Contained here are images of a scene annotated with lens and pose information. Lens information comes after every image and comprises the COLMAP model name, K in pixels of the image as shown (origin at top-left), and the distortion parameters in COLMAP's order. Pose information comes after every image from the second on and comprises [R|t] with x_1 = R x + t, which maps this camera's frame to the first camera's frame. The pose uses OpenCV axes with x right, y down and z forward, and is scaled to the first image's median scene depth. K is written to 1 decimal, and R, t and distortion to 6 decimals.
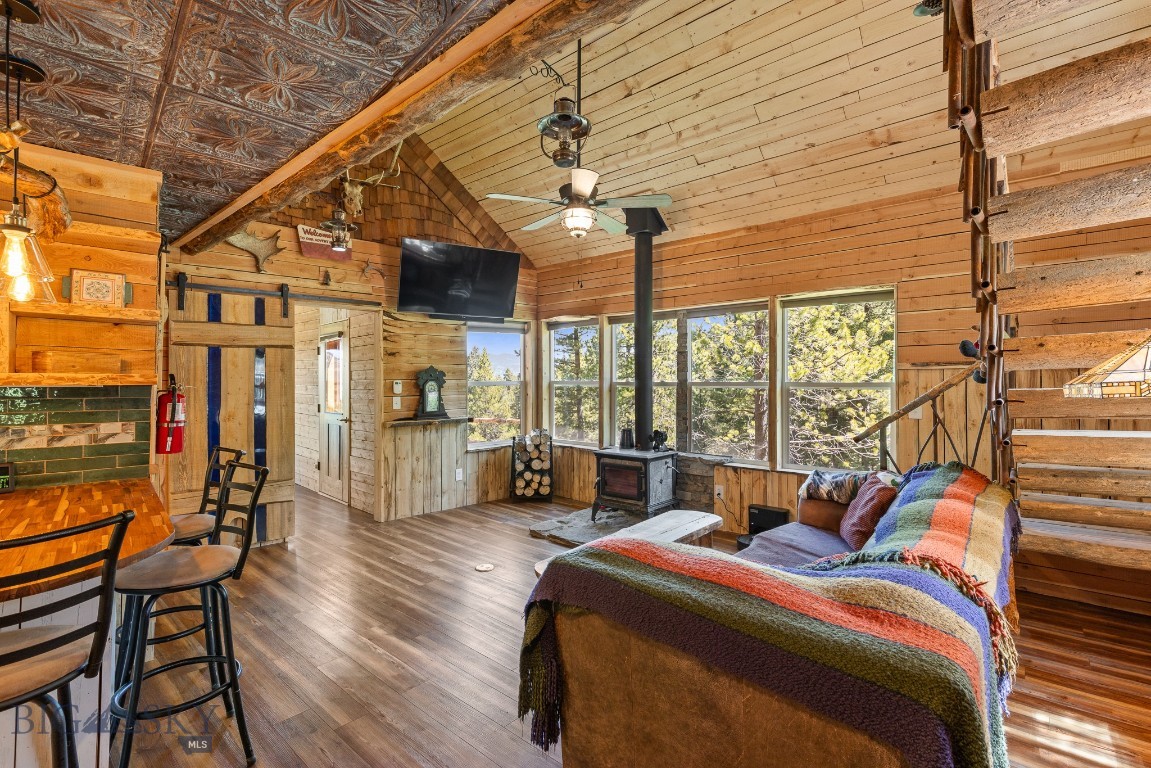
lens RADIAL K [[518.4, 0, 573.2], [0, 518.4, 374.5], [0, 0, 1]] dist [0.004475, -0.000215]
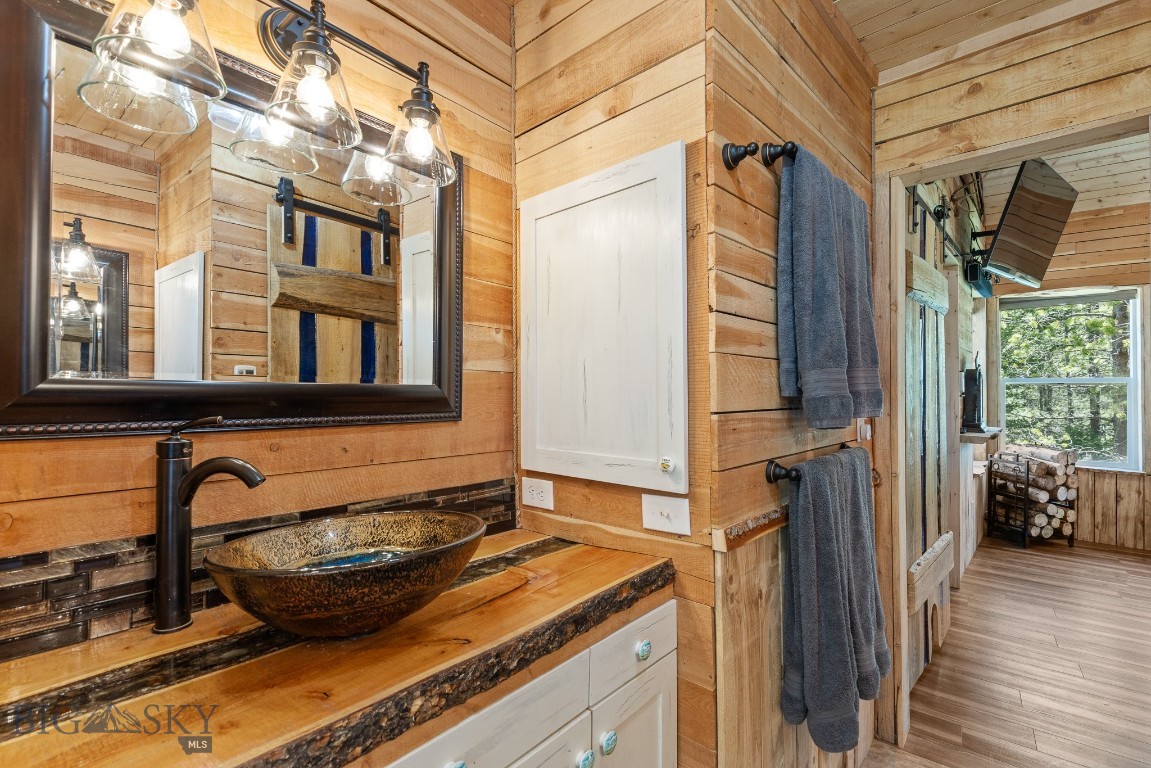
lens RADIAL K [[518.4, 0, 574.2], [0, 518.4, 376.6], [0, 0, 1]] dist [0.004475, -0.000215]
pose [[0.997087, 0.003449, 0.076198, -0.899192], [-0.003996, 0.999967, 0.007025, 0.010715], [-0.076171, -0.007309, 0.997068, 0.380025]]
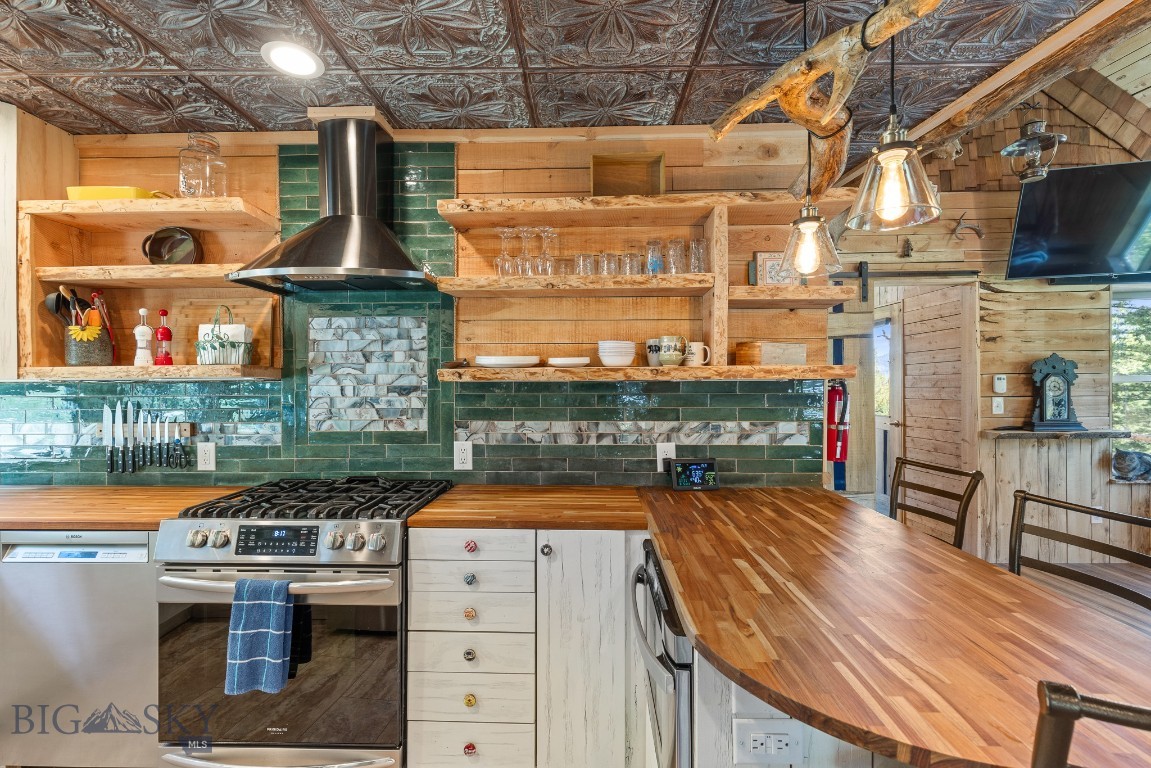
lens RADIAL K [[518.4, 0, 576.6], [0, 518.4, 387.8], [0, 0, 1]] dist [0.004475, -0.000215]
pose [[0.716988, 0.005445, -0.697064, -0.259576], [0.013730, 0.999665, 0.021931, 0.005193], [0.696950, -0.025295, 0.716673, 0.057373]]
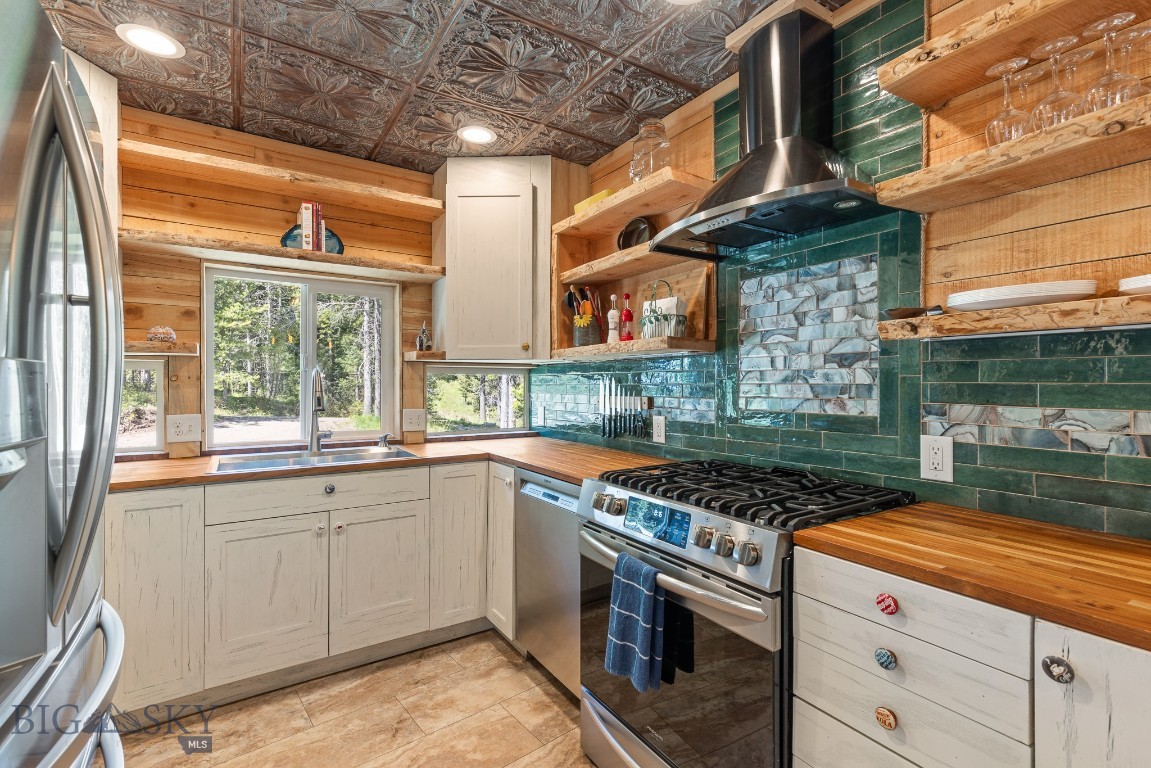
lens RADIAL K [[518.4, 0, 577.4], [0, 518.4, 384.0], [0, 0, 1]] dist [0.004475, -0.000215]
pose [[-0.161018, 0.005013, -0.986939, -0.323842], [0.019674, 0.999805, 0.001869, 0.026297], [0.986755, -0.019117, -0.161086, 0.157057]]
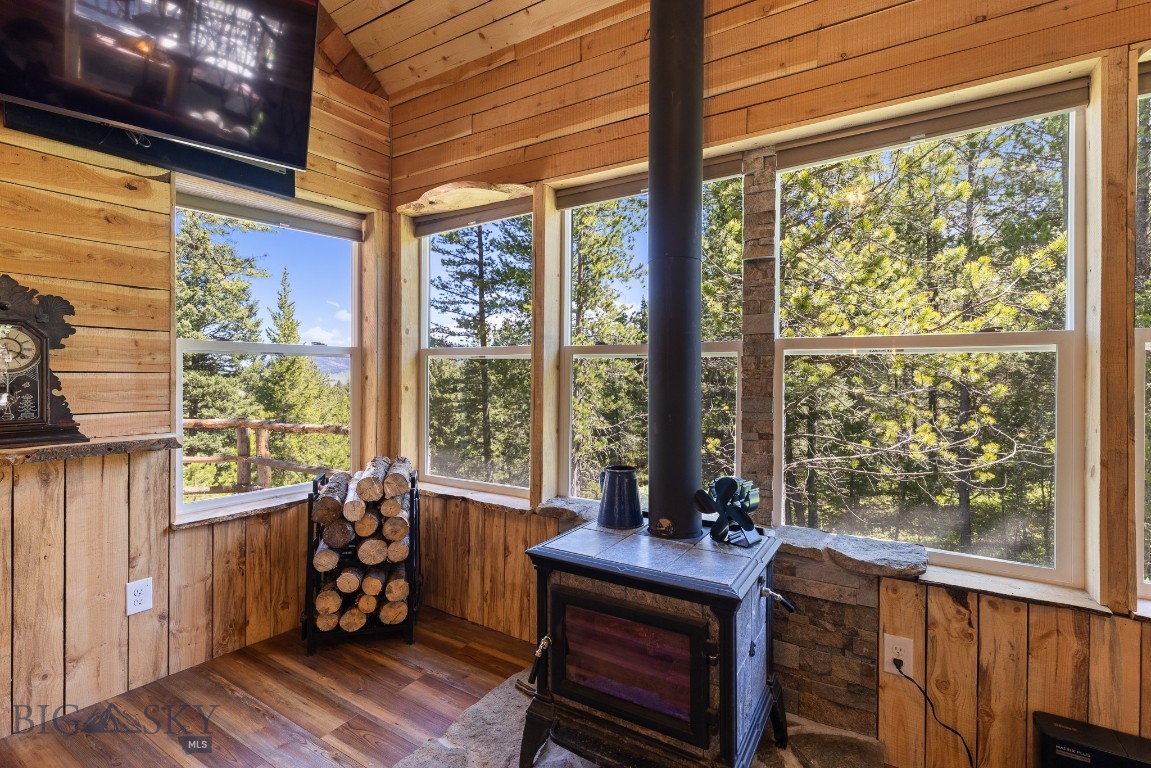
lens RADIAL K [[518.4, 0, 576.1], [0, 518.4, 378.5], [0, 0, 1]] dist [0.004475, -0.000215]
pose [[0.983417, 0.006685, 0.181233, 0.010760], [-0.009329, 0.999862, 0.013743, 0.039423], [-0.181116, -0.015206, 0.983344, 0.661147]]
